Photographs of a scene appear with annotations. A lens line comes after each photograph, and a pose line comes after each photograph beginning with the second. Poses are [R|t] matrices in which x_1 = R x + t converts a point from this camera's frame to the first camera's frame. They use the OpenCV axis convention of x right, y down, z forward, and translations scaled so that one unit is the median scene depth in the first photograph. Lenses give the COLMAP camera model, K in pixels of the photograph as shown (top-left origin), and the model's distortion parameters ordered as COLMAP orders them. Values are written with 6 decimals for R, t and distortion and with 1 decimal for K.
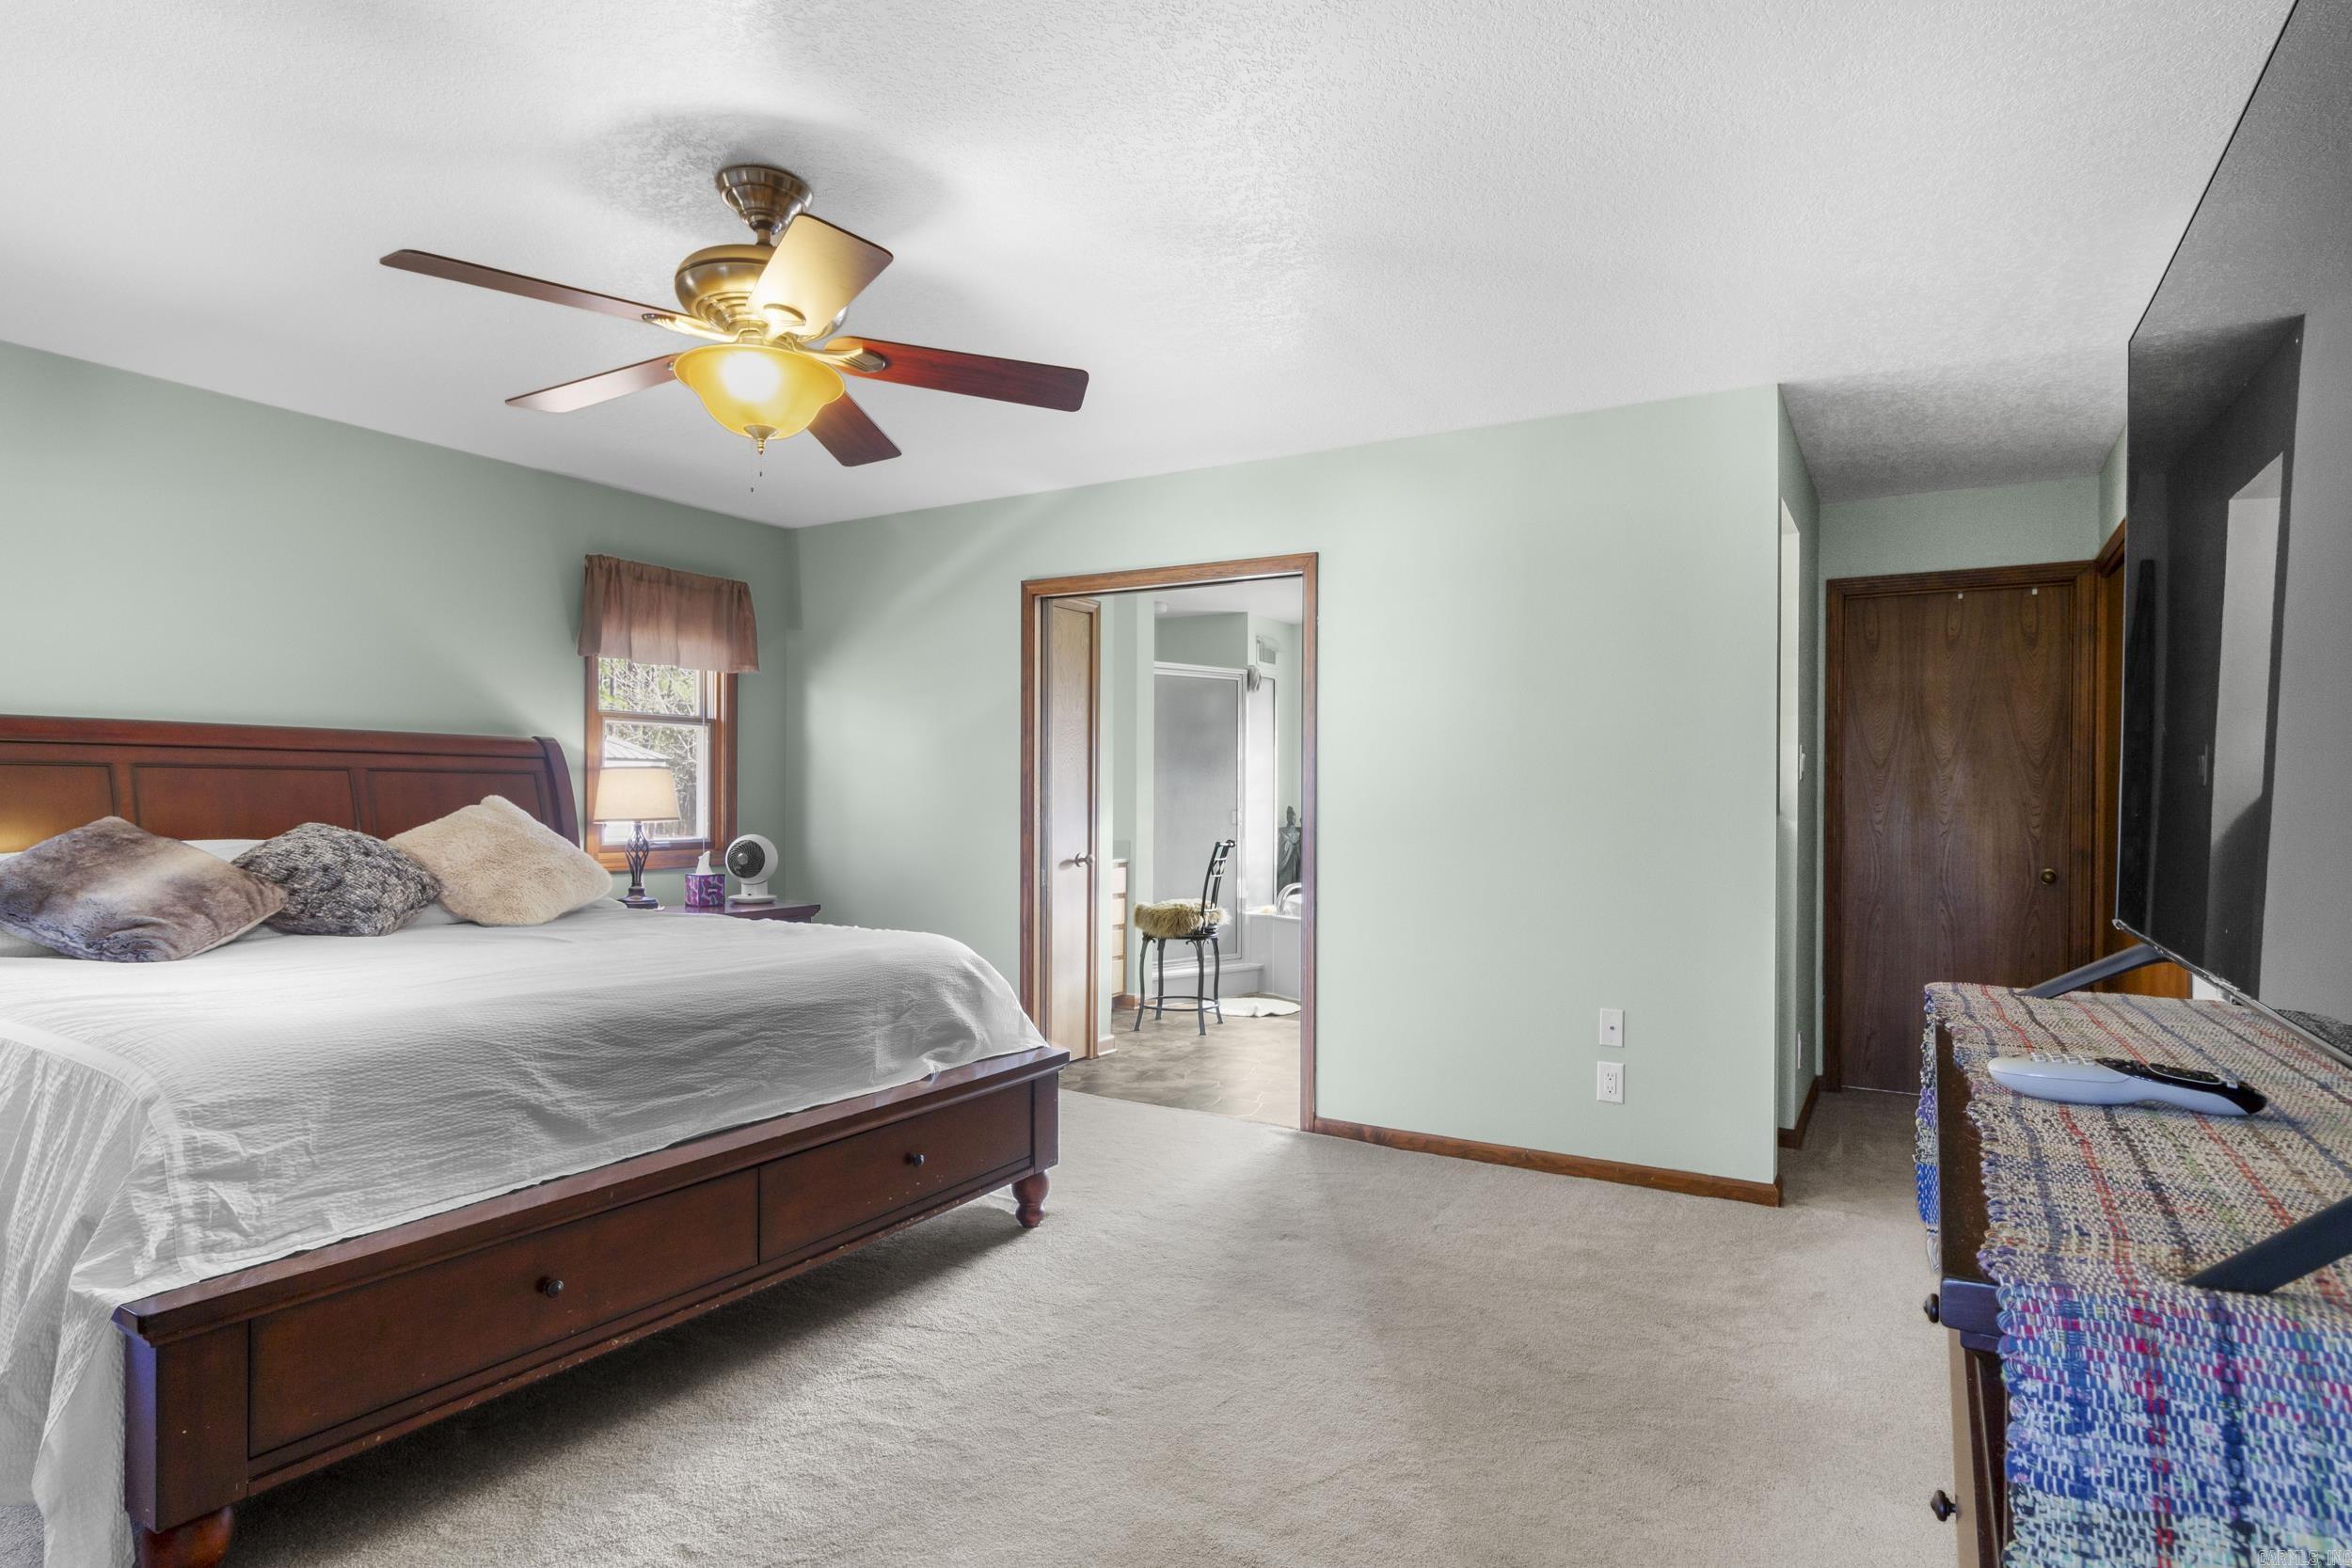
lens RADIAL K [[1235.1, 0, 1195.9], [0, 1235.1, 783.9], [0, 0, 1]] dist [-0.000557, -0.000758]
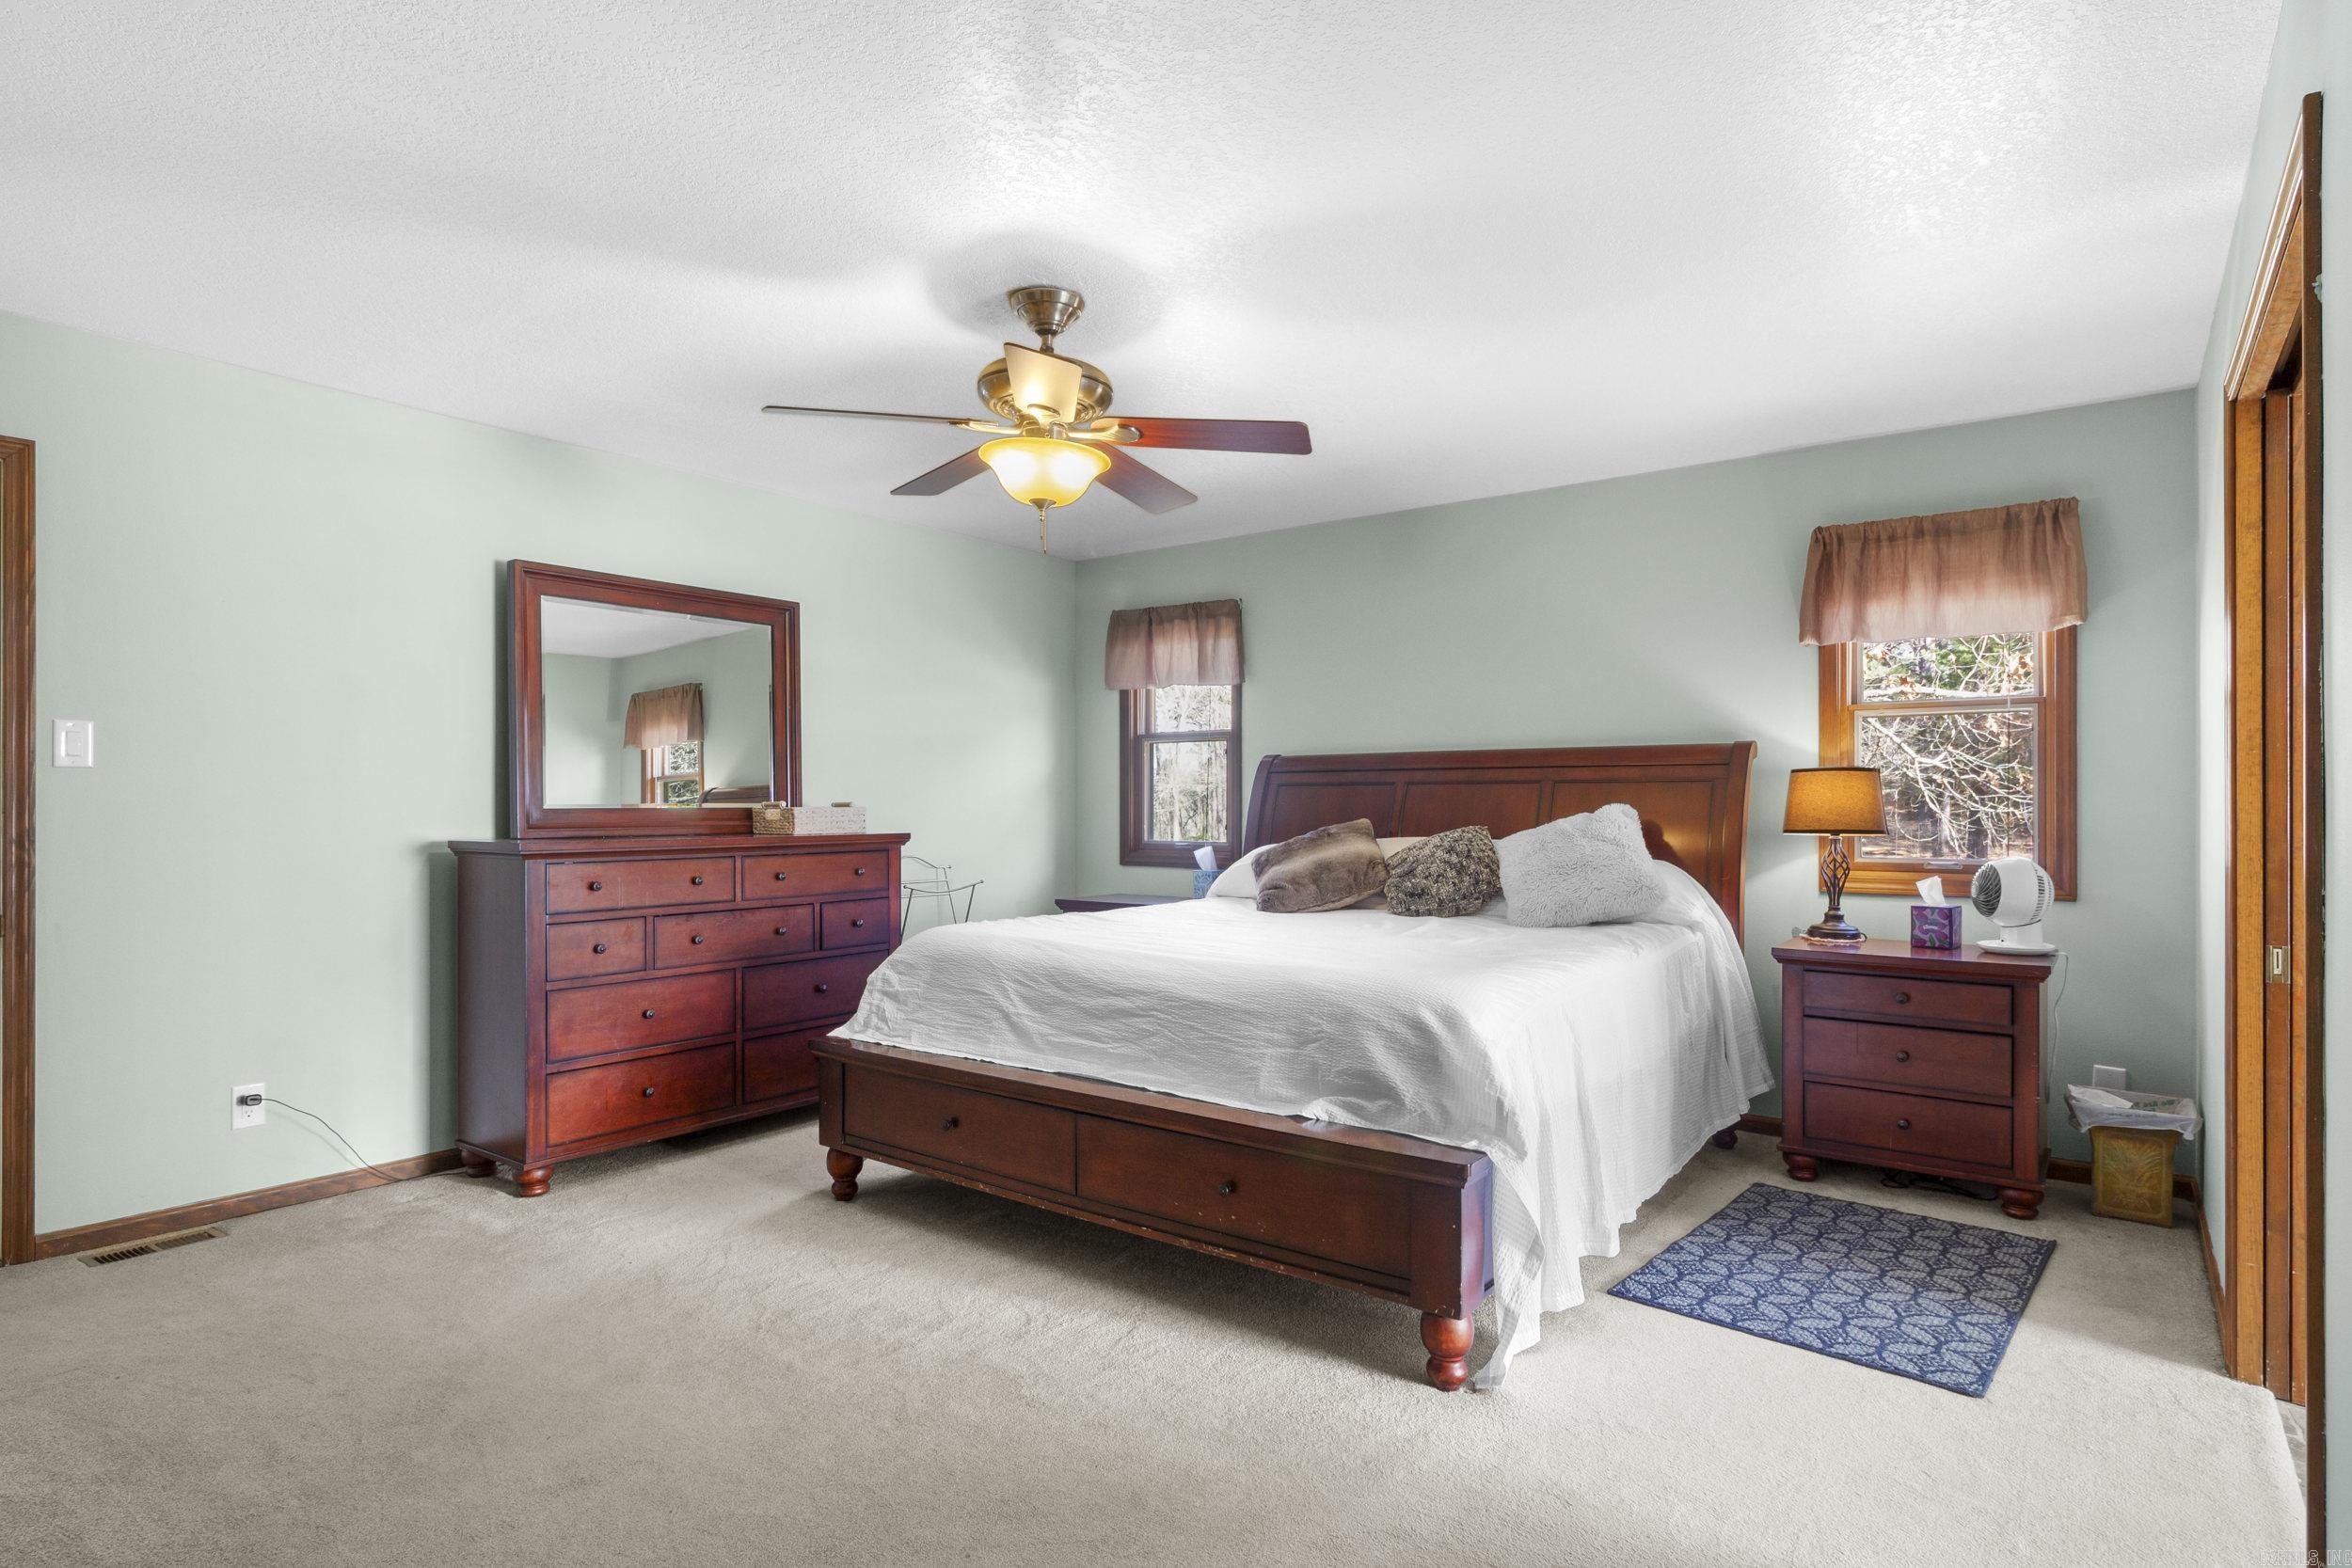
lens RADIAL K [[1235.1, 0, 1195.9], [0, 1235.1, 783.9], [0, 0, 1]] dist [-0.000557, -0.000758]
pose [[-0.104075, -0.020104, -0.994366, 0.732720], [0.009335, 0.999732, -0.021190, 0.016821], [0.994526, -0.011488, -0.103860, 1.104453]]
